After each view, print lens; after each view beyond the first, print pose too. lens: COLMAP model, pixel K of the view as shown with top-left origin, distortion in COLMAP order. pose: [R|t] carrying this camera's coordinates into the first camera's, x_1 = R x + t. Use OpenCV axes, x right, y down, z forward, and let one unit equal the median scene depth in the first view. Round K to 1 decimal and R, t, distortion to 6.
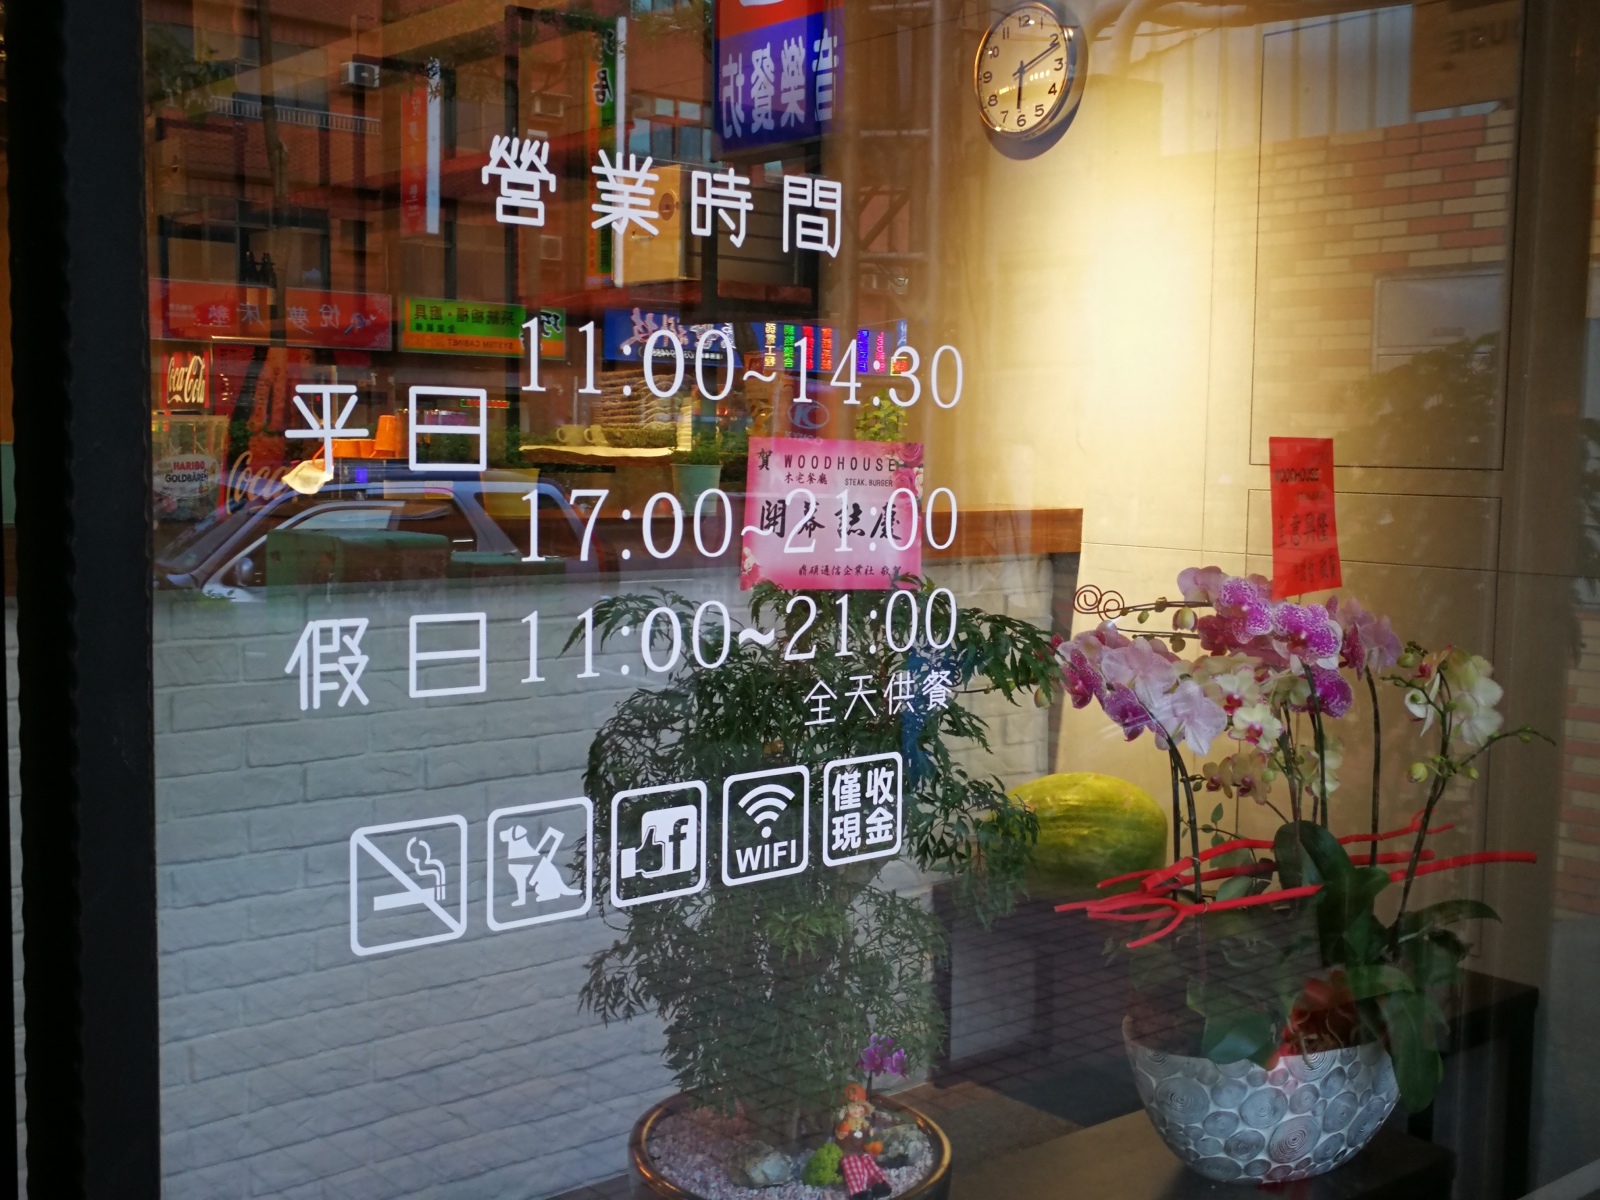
lens RADIAL K [[1815.0, 0, 822.1], [0, 1815.0, 599.2], [0, 0, 1]] dist [0.016775, 0.002734]
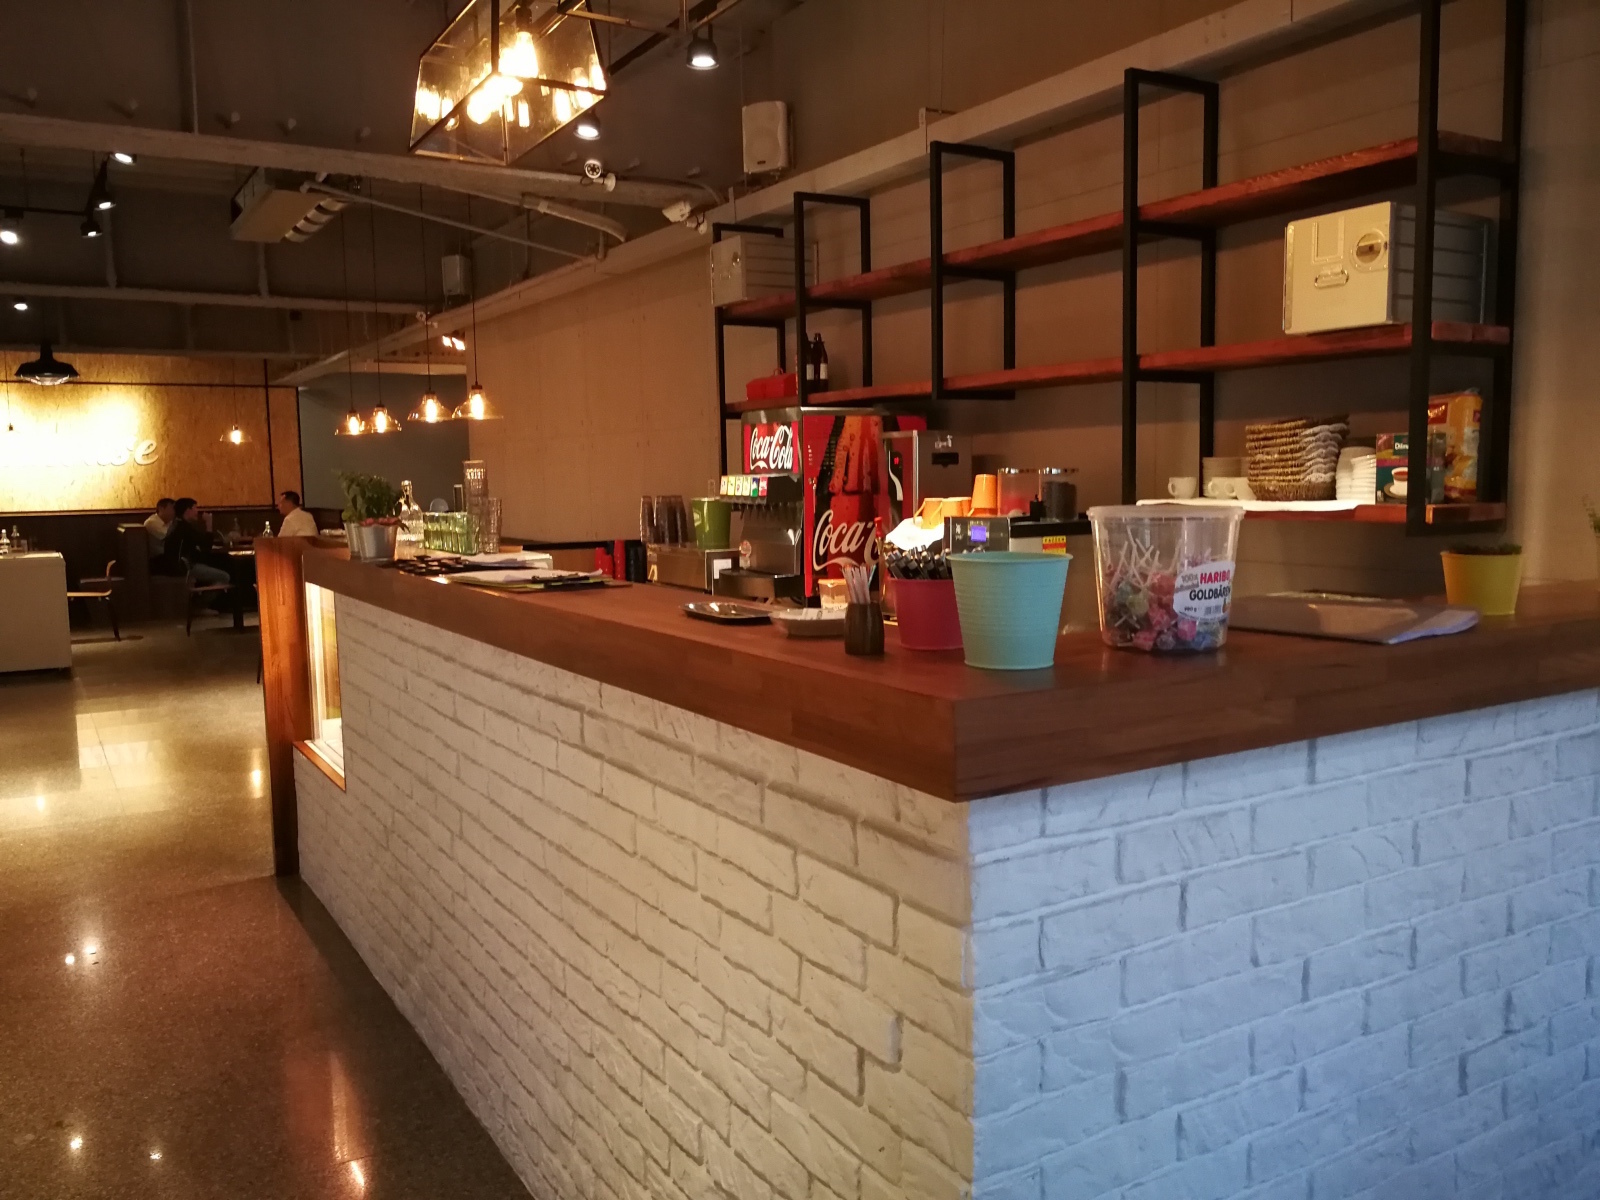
lens RADIAL K [[1299.1, 0, 800.0], [0, 1299.1, 600.0], [0, 0, 1]] dist [0.020267, -0.019058]
pose [[0.986058, -0.018659, -0.165353, -0.185350], [0.020546, 0.999742, 0.009704, -0.031460], [0.165129, -0.012966, 0.986187, 0.194782]]
